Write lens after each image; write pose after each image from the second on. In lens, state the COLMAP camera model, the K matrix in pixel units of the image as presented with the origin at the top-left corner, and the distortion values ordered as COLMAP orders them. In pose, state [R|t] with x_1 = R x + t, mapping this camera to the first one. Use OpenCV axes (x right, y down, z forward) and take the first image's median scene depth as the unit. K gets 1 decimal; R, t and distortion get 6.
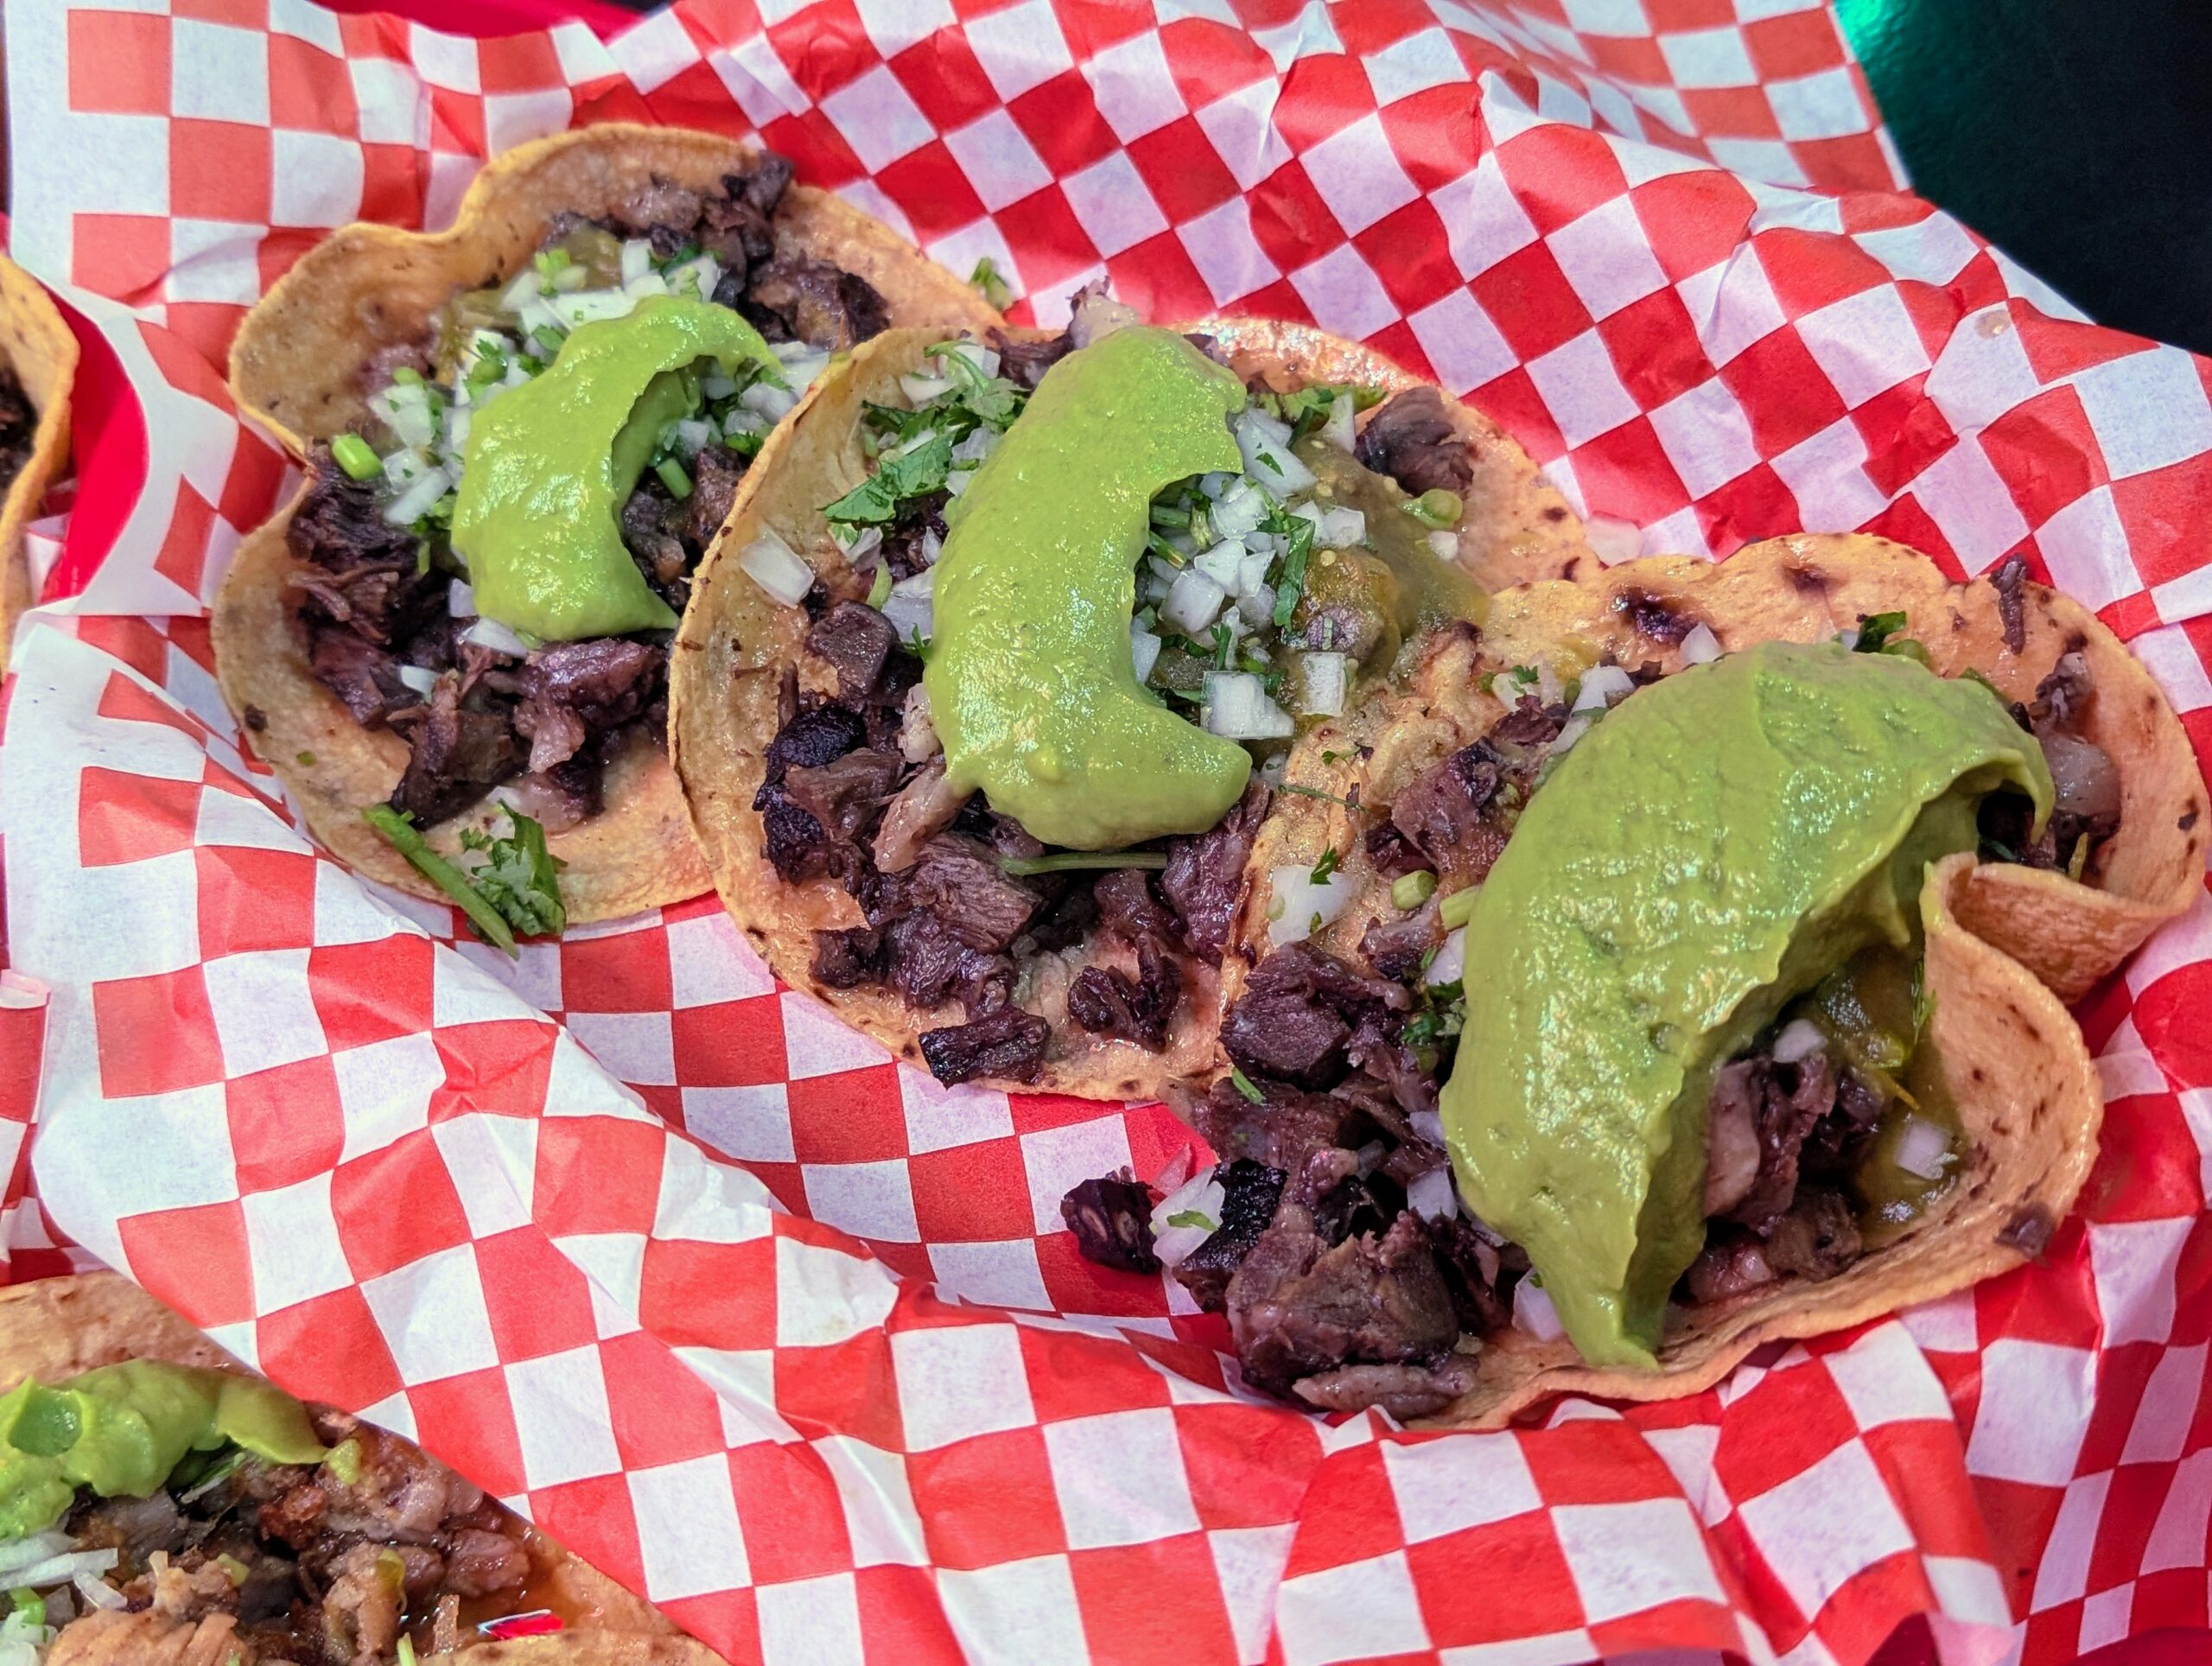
lens RADIAL K [[2106.6, 0, 956.6], [0, 2106.6, 825.4], [0, 0, 1]] dist [0.066254, -0.021354]
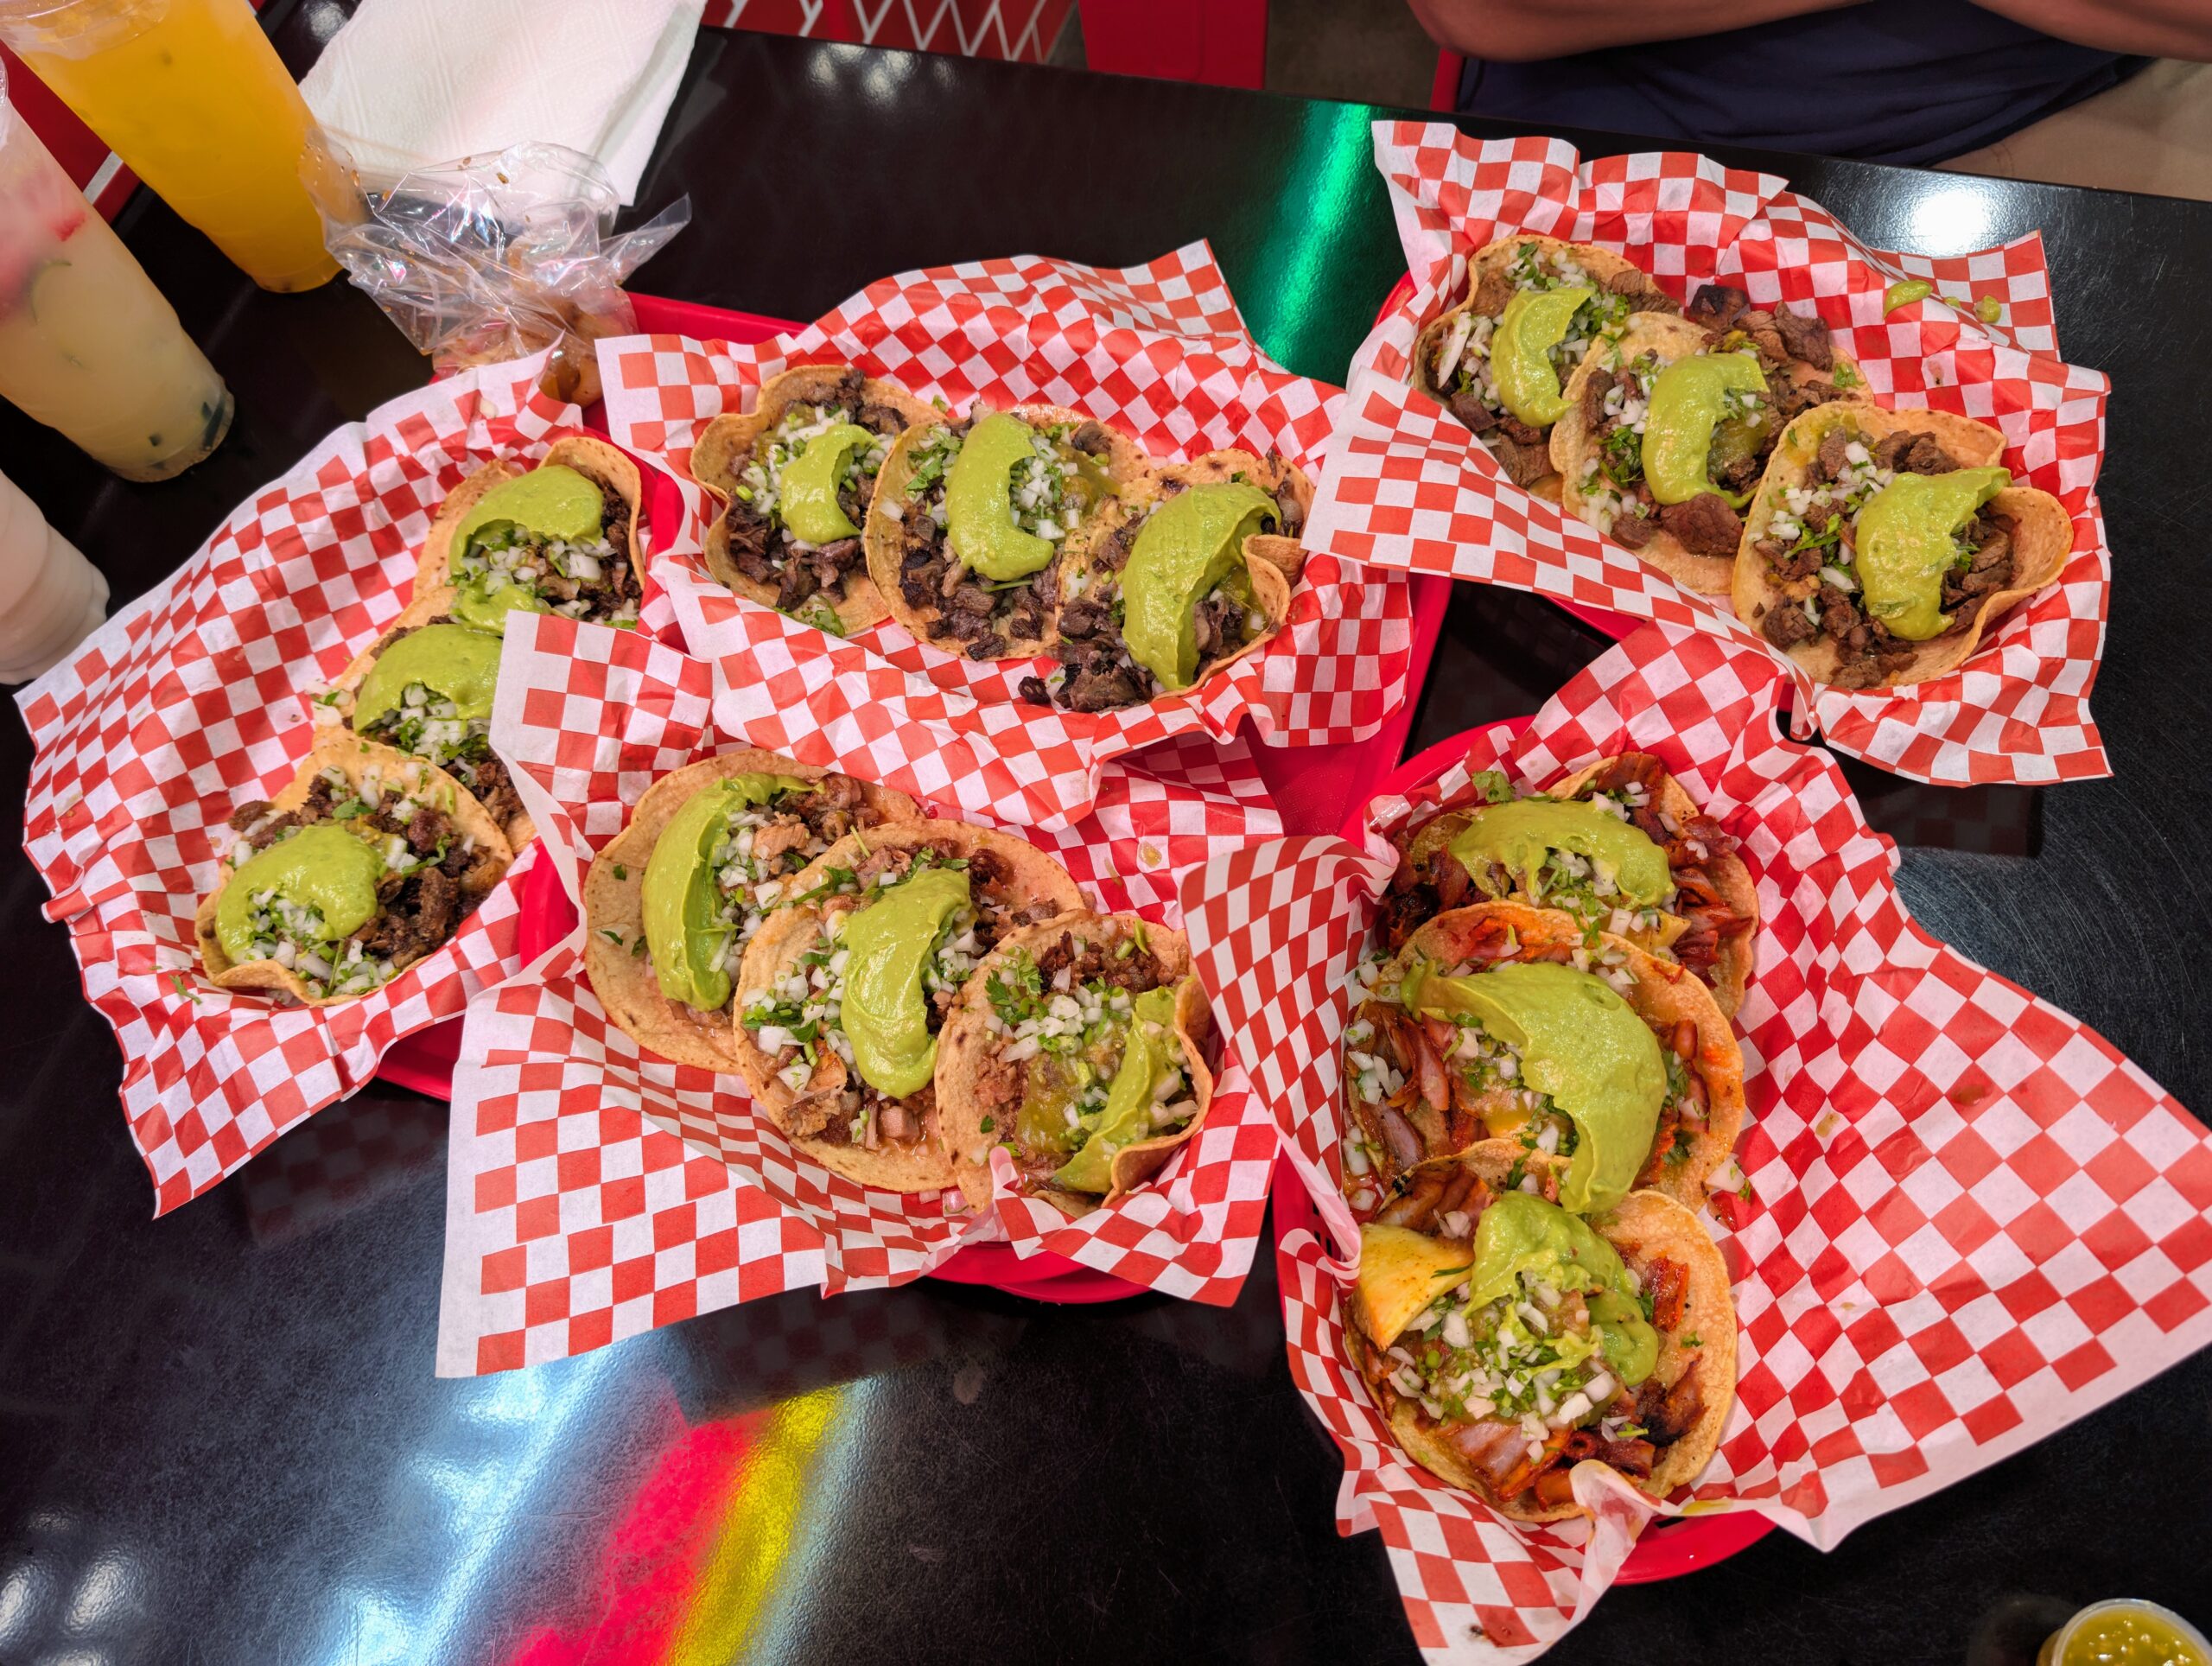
lens RADIAL K [[1522.1, 0, 1038.9], [0, 1522.1, 799.4], [0, 0, 1]] dist [0.105456, -0.000743]
pose [[0.981700, -0.162841, 0.098731, -0.167458], [0.159953, 0.986448, 0.036541, 0.251150], [-0.103343, -0.020080, 0.994443, -1.260302]]
